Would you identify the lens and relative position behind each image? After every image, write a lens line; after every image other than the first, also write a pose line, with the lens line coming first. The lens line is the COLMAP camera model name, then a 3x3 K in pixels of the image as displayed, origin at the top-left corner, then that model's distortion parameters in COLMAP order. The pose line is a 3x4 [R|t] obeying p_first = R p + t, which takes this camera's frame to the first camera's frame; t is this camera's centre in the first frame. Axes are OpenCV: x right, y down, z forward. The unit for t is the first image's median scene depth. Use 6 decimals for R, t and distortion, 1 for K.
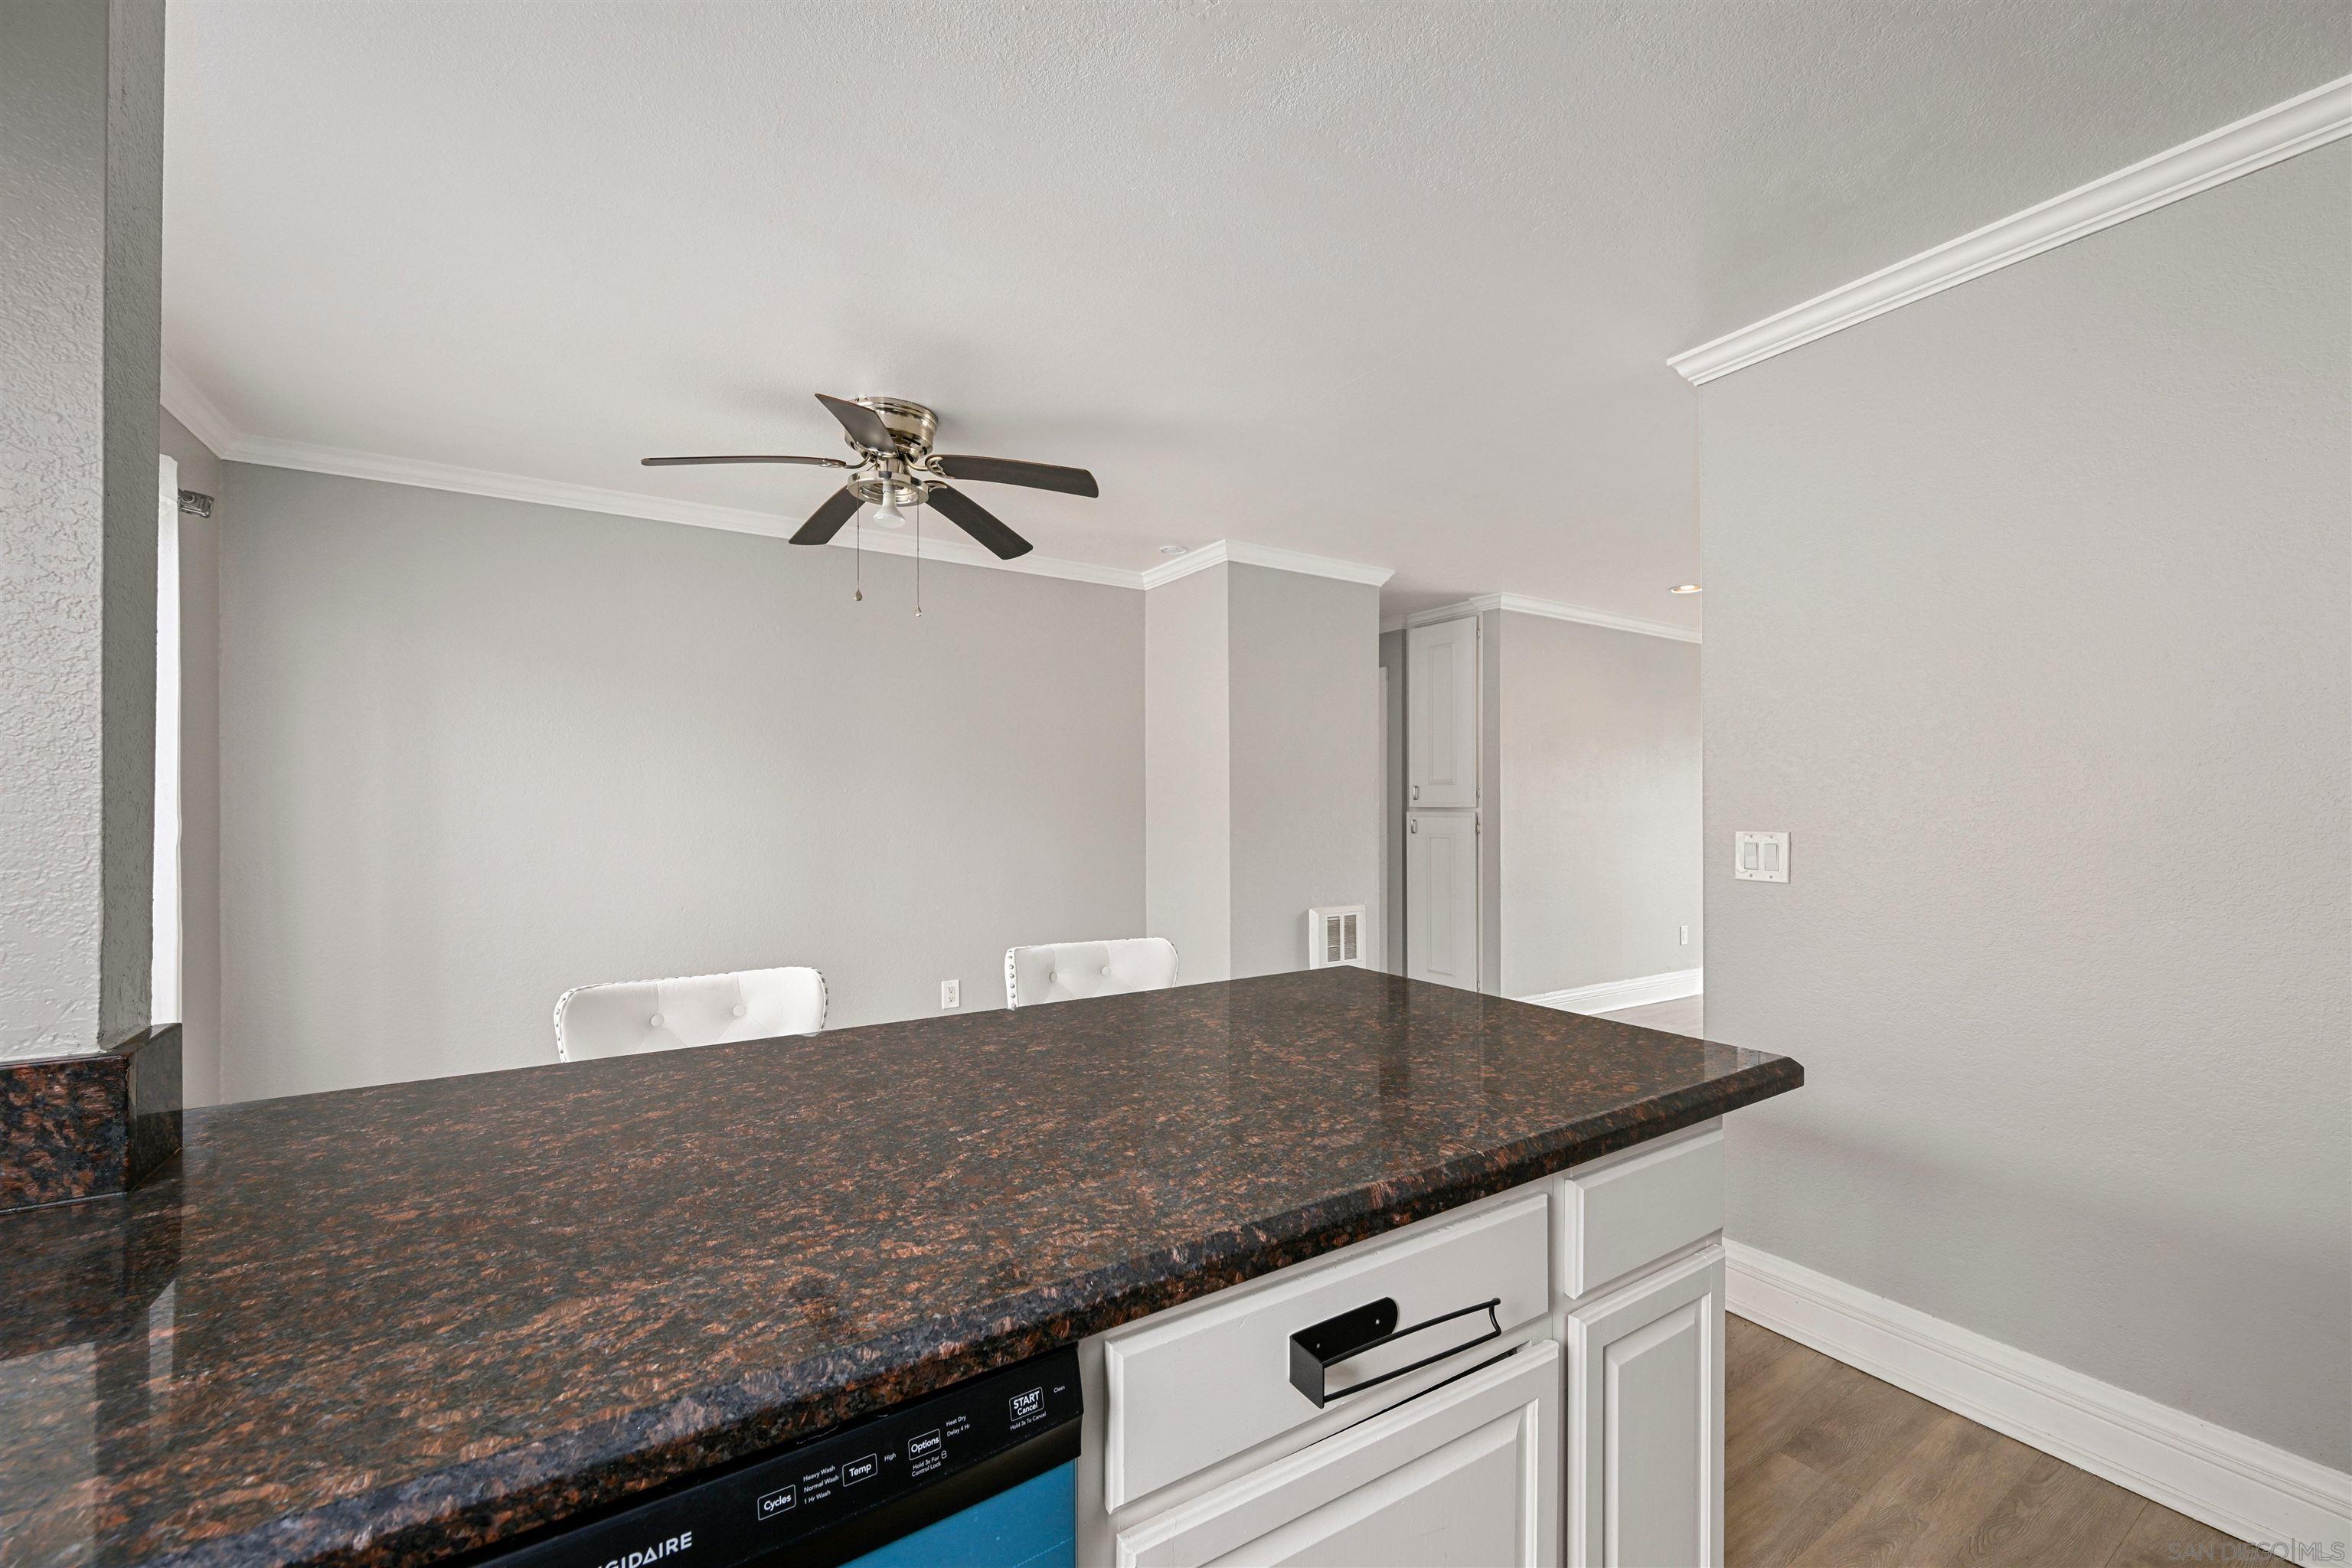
lens RADIAL K [[918.4, 0, 1193.3], [0, 918.4, 789.3], [0, 0, 1]] dist [-0.001242, -0.000227]
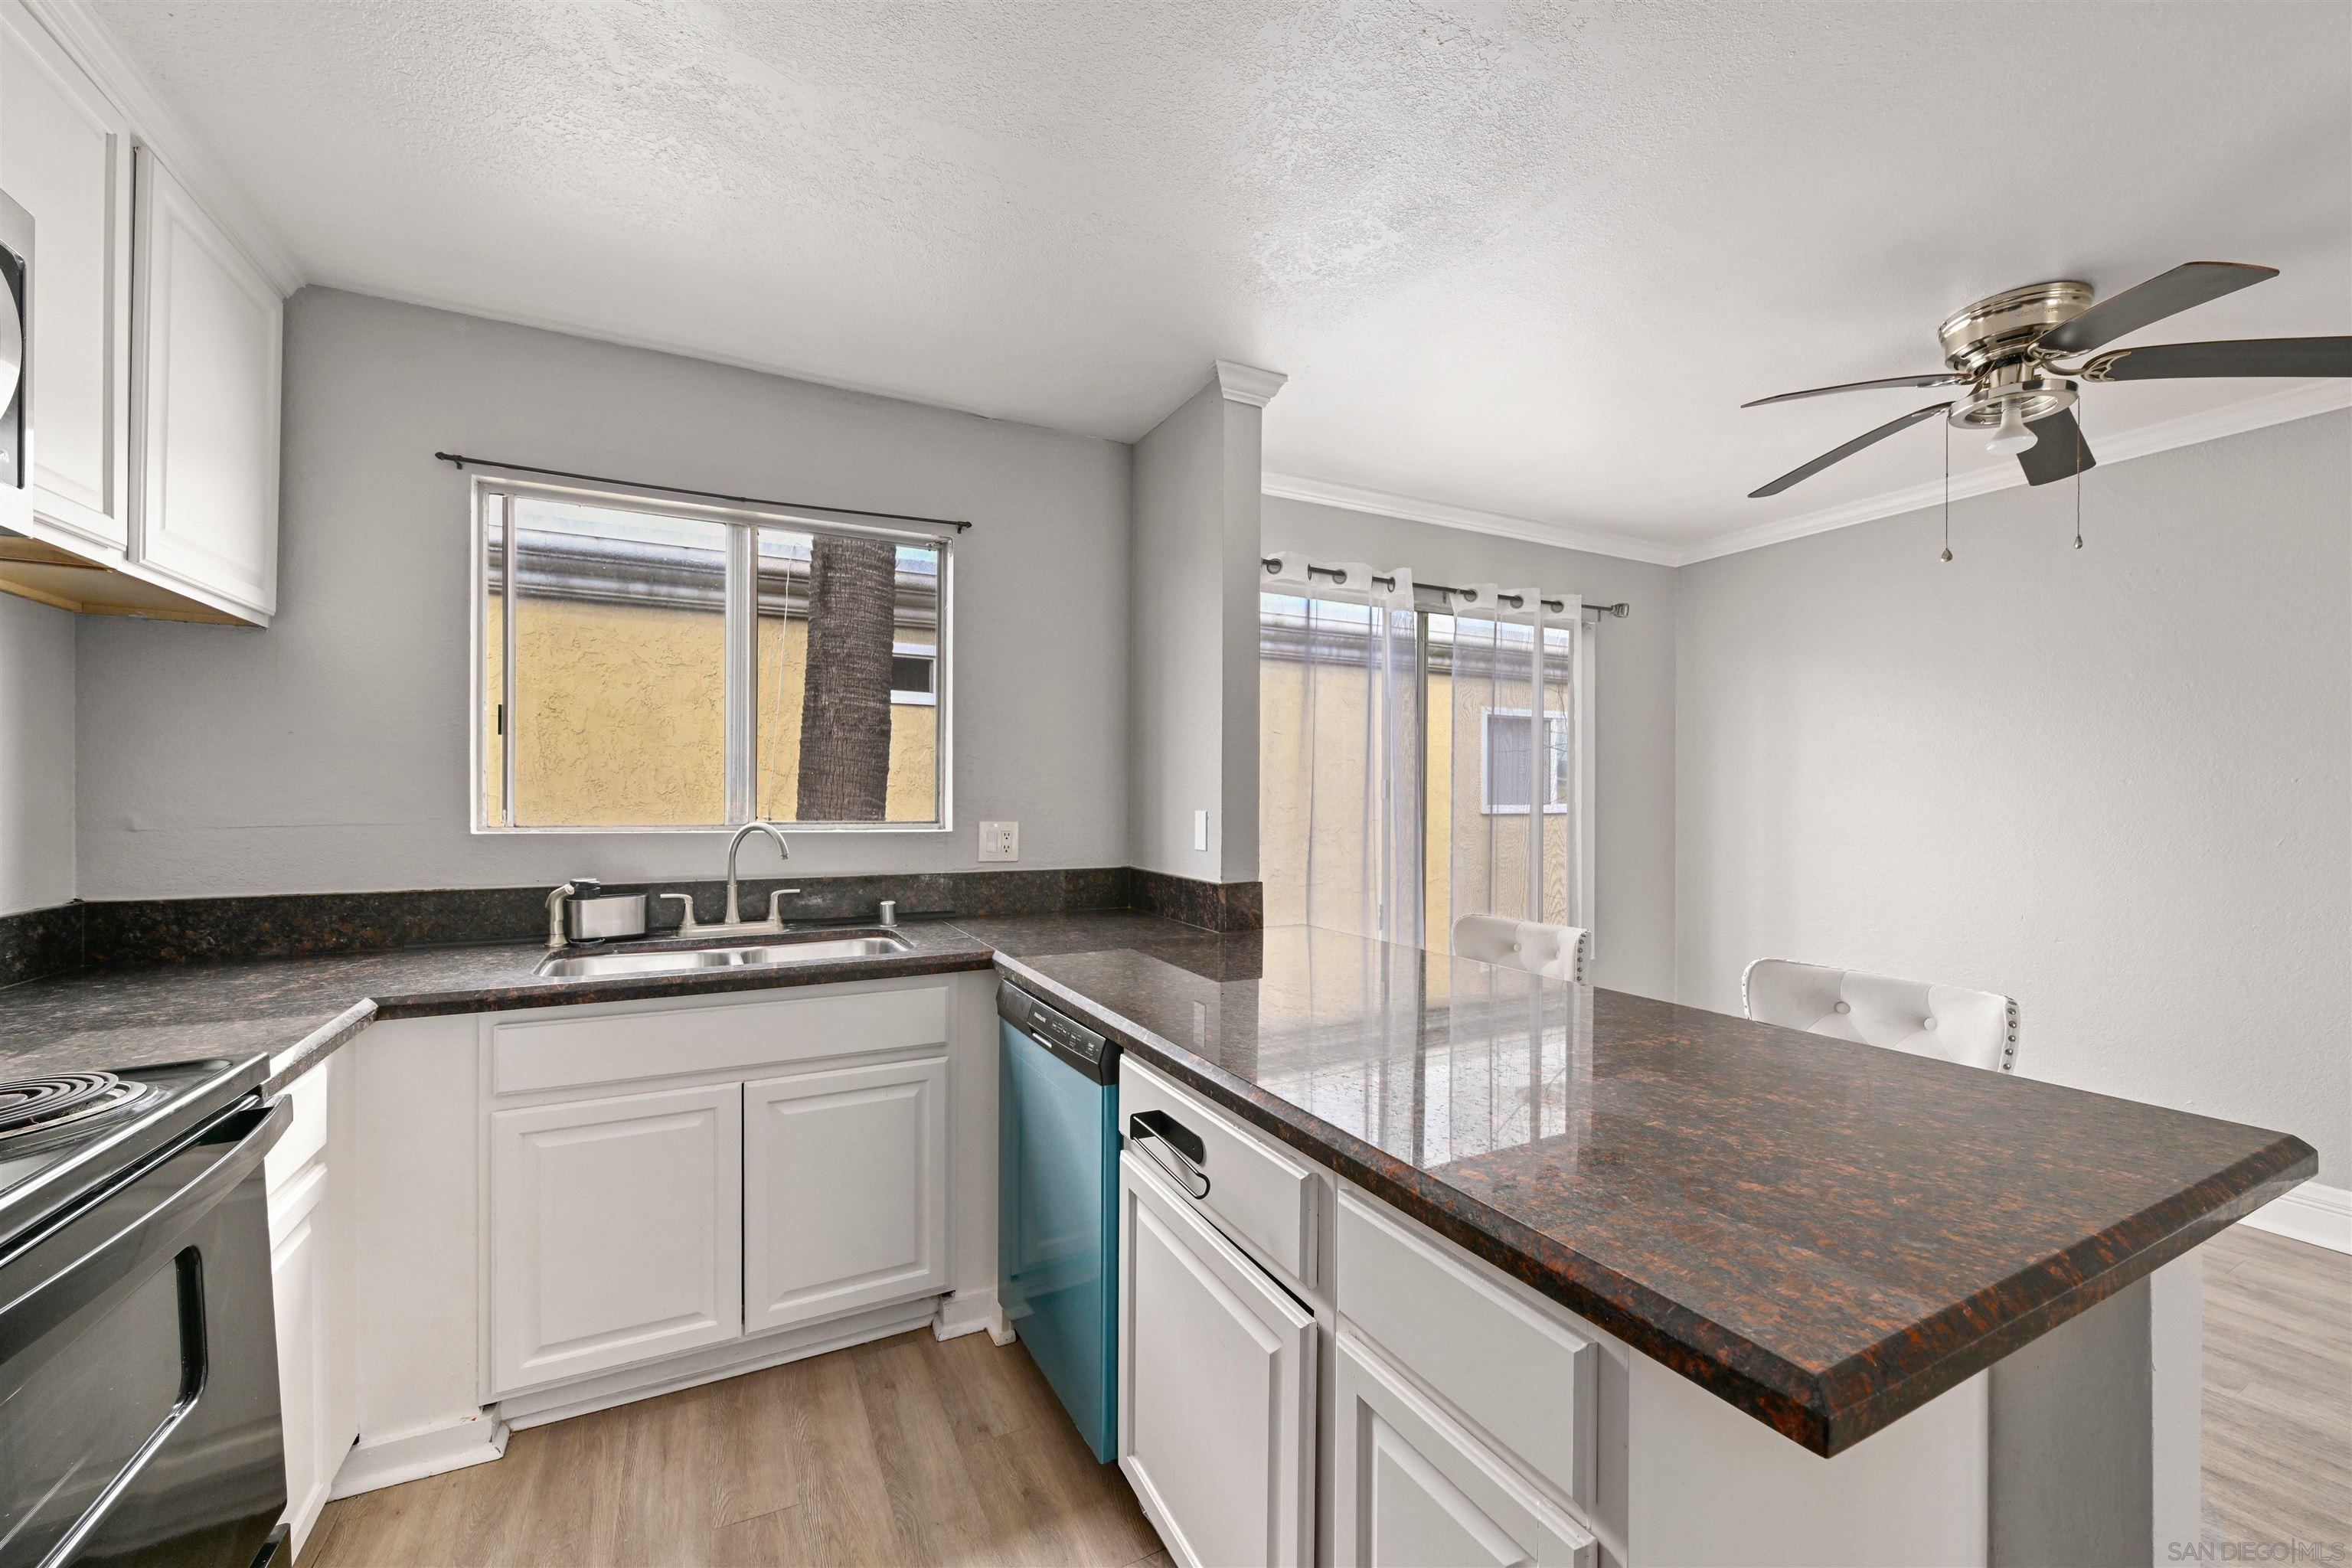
lens RADIAL K [[926.2, 0, 1182.1], [0, 926.2, 798.6], [0, 0, 1]] dist [-0.000652, 0.000035]
pose [[-0.100166, -0.001671, -0.994969, 1.337947], [0.014487, 0.999890, -0.003138, 0.017491], [0.994865, -0.014729, -0.100131, 0.899849]]
